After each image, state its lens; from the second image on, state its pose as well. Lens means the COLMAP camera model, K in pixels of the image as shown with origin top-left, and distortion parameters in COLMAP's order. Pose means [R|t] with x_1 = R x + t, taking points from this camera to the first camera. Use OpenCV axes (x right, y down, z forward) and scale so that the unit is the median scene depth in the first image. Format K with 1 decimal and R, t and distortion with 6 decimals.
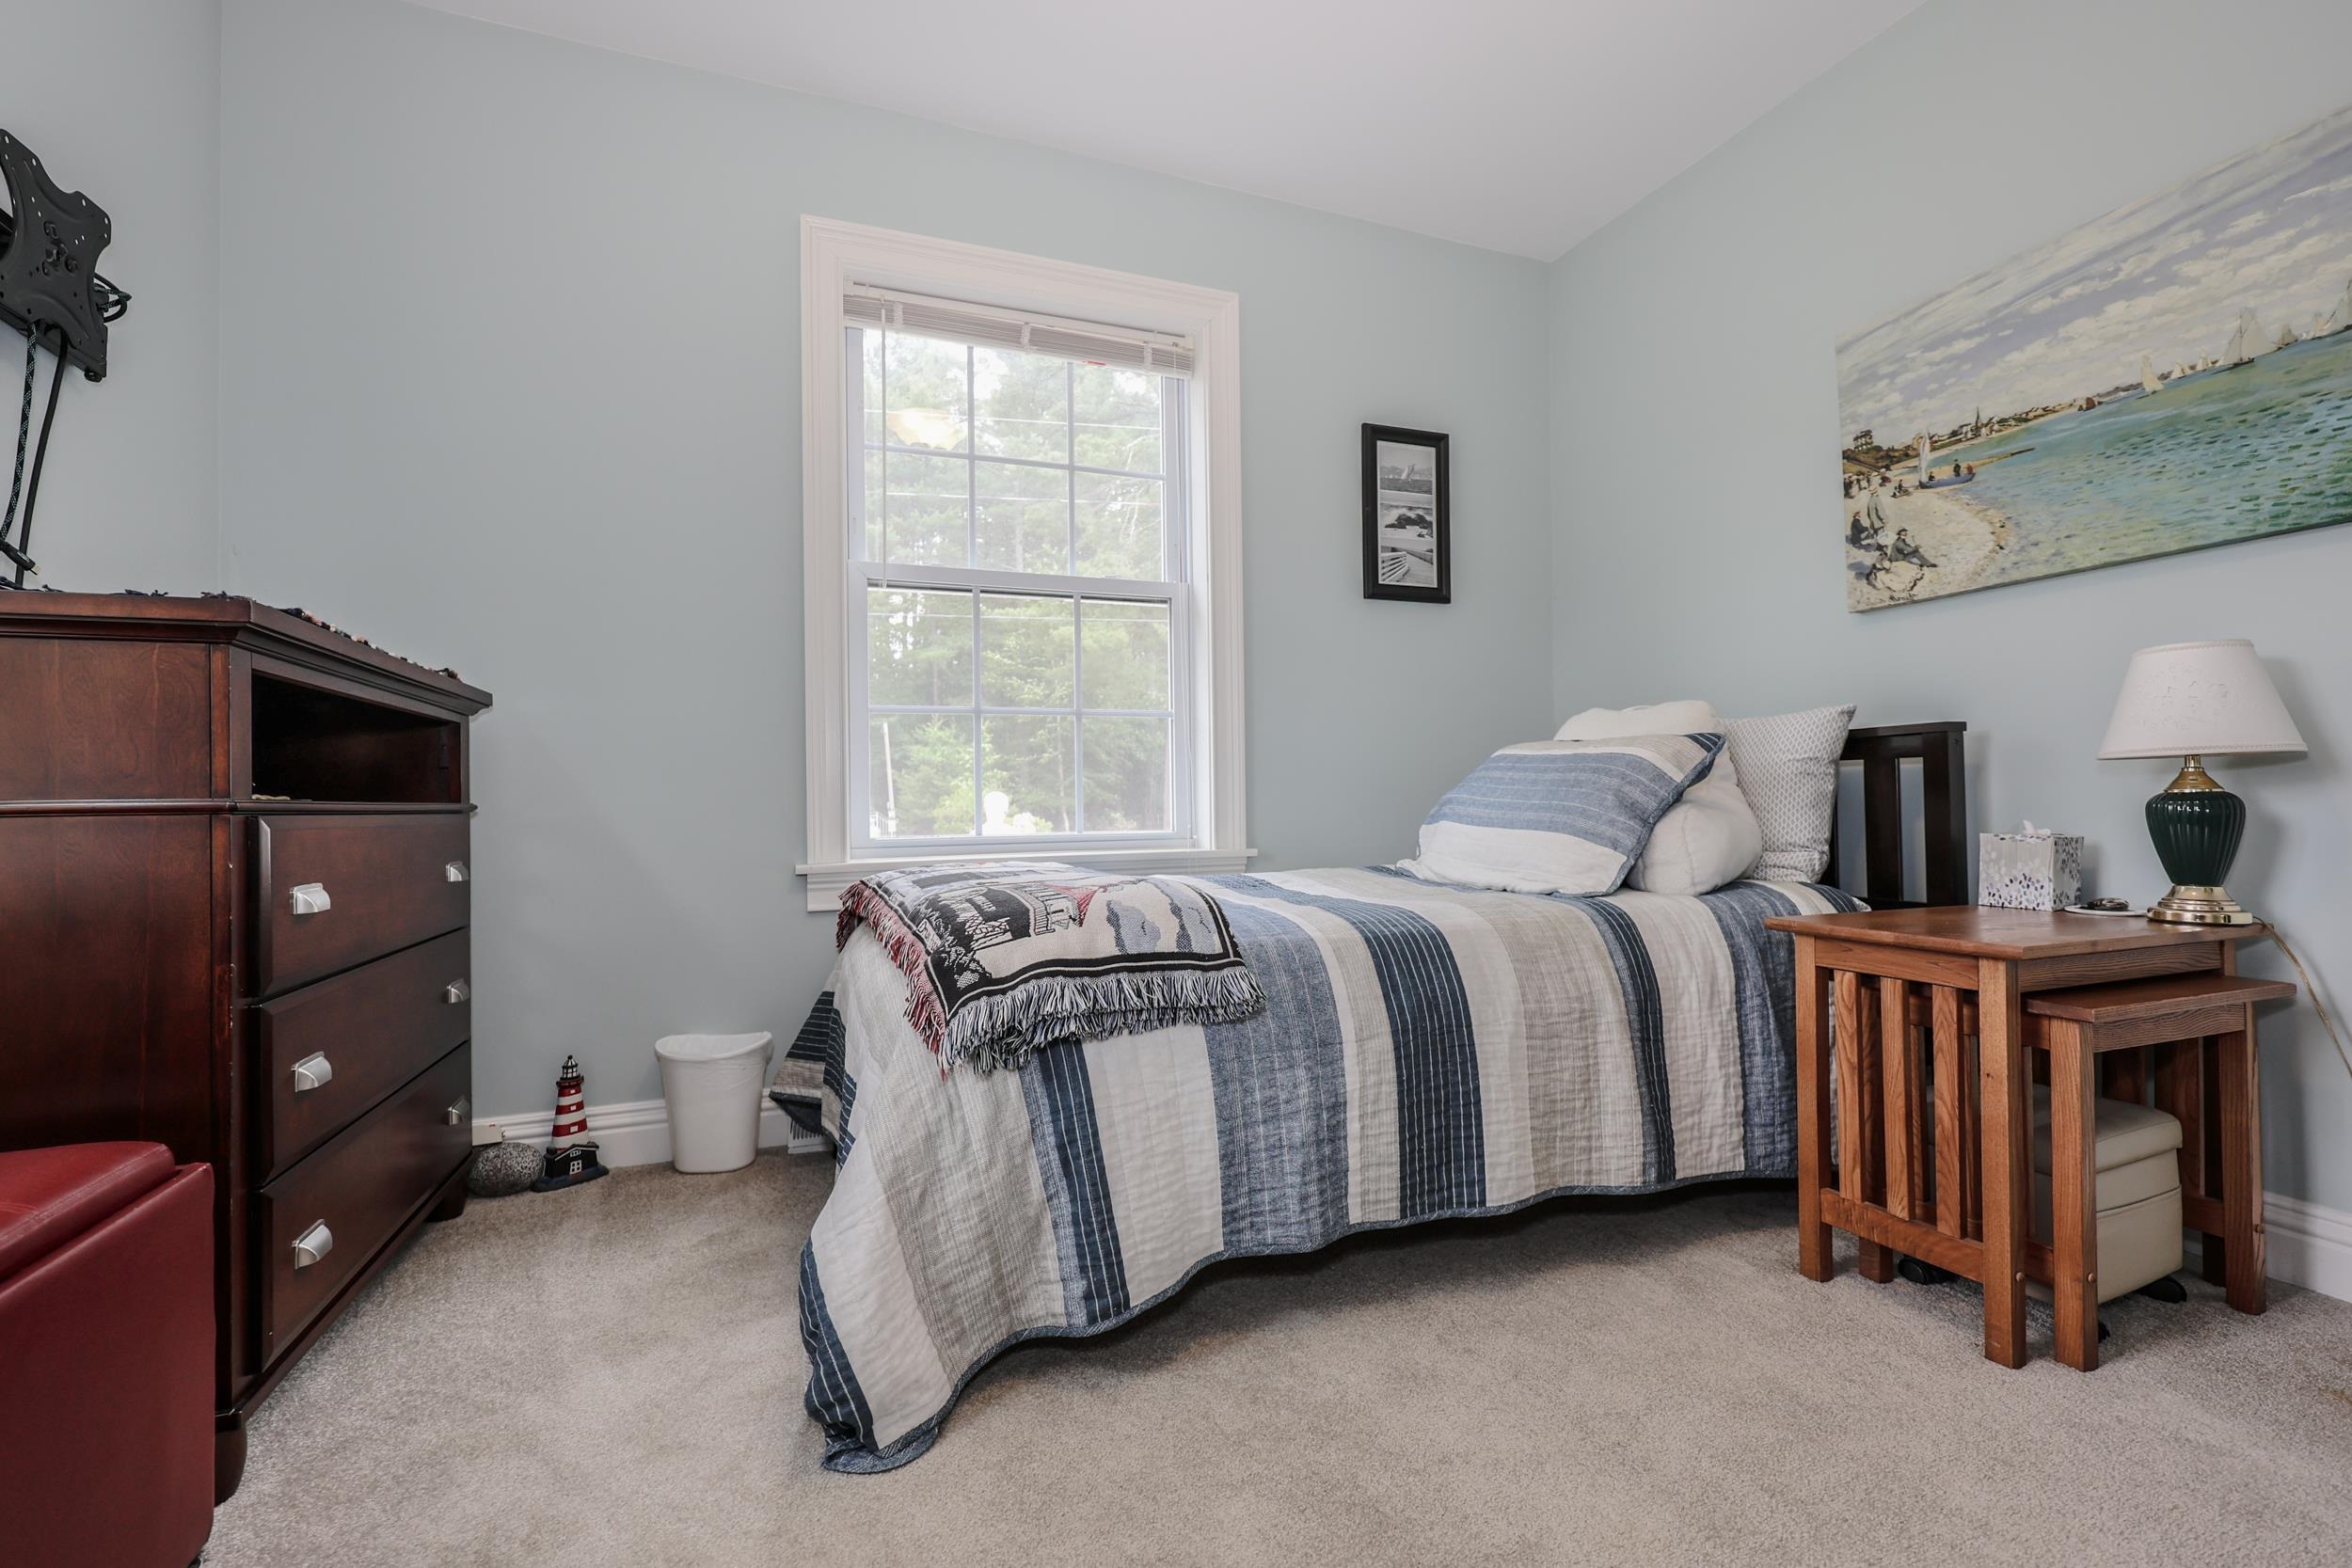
lens RADIAL K [[1013.9, 0, 1161.7], [0, 1013.9, 782.4], [0, 0, 1]] dist [0.000997, -0.000338]
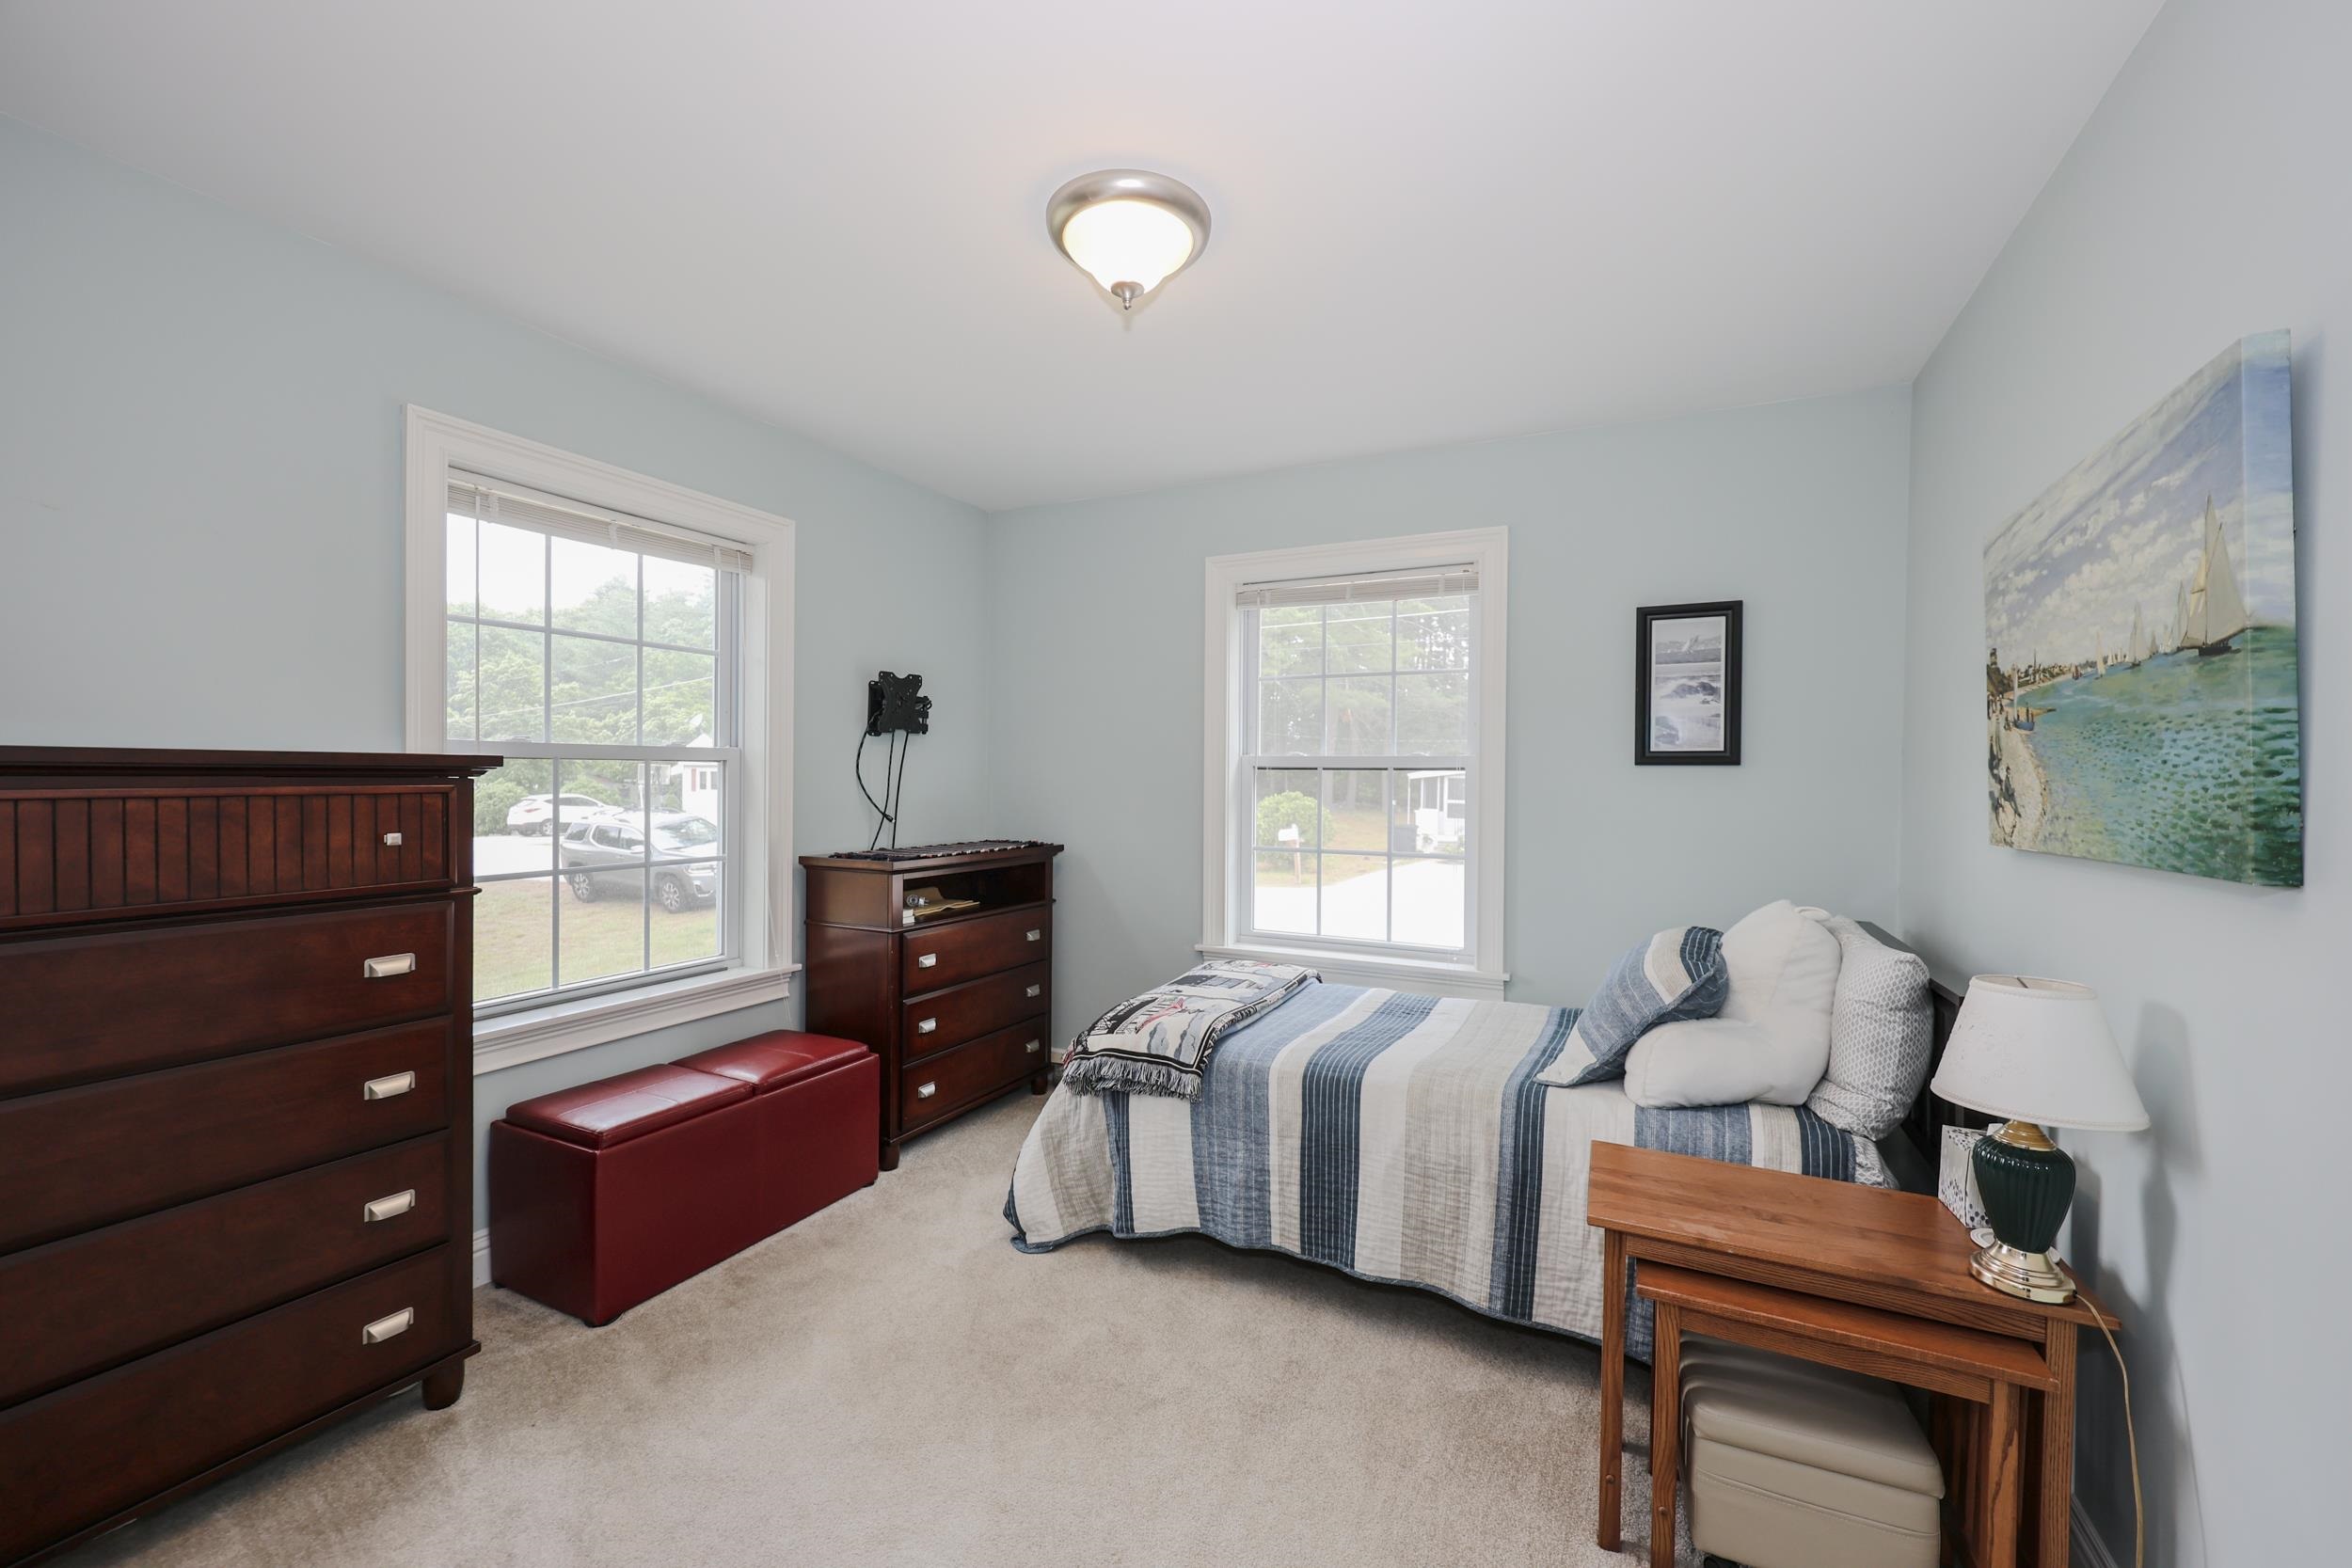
lens RADIAL K [[938.6, 0, 1173.1], [0, 938.6, 779.5], [0, 0, 1]] dist [-0.001079, 0.000118]
pose [[0.674453, 0.020821, -0.738024, 0.969610], [-0.004667, 0.999703, 0.023938, -0.292934], [0.738303, -0.012701, 0.674350, -0.118520]]
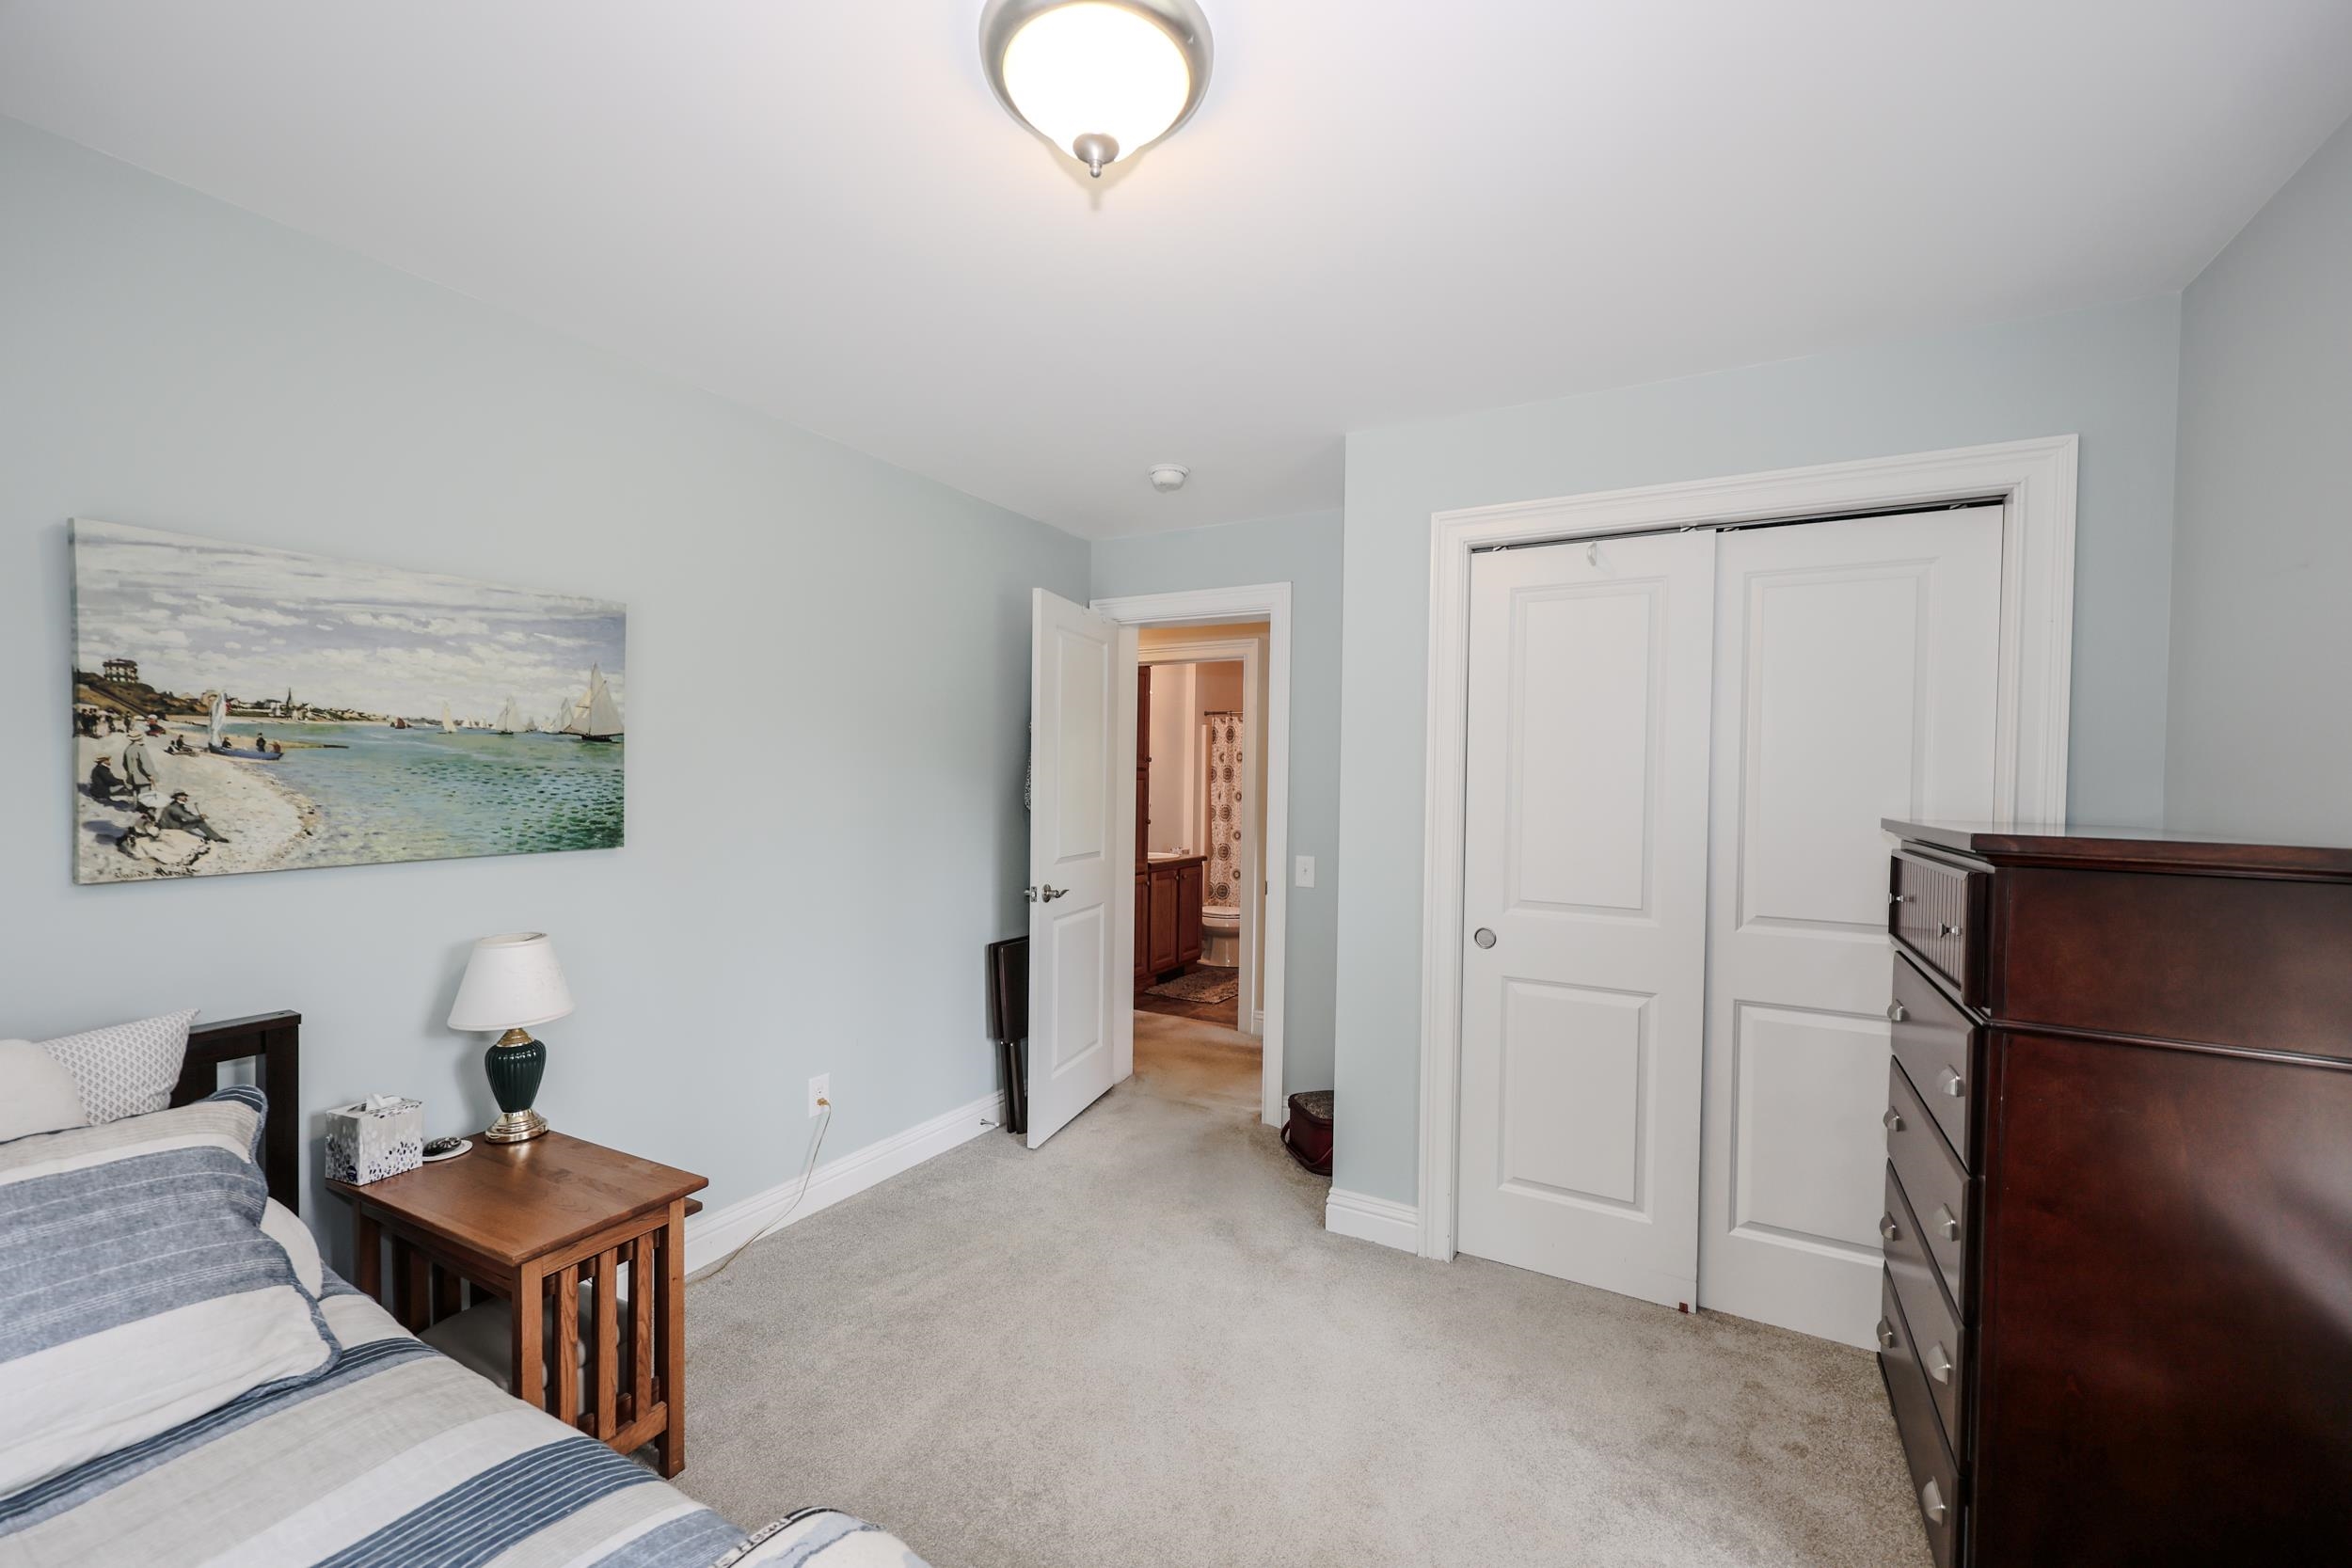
lens RADIAL K [[938.6, 0, 1173.1], [0, 938.6, 779.5], [0, 0, 1]] dist [-0.001079, 0.000118]
pose [[-0.637534, 0.002042, 0.770420, -0.484588], [-0.018628, 0.999663, -0.018065, -0.302073], [-0.770197, -0.025869, -0.637281, 0.989295]]
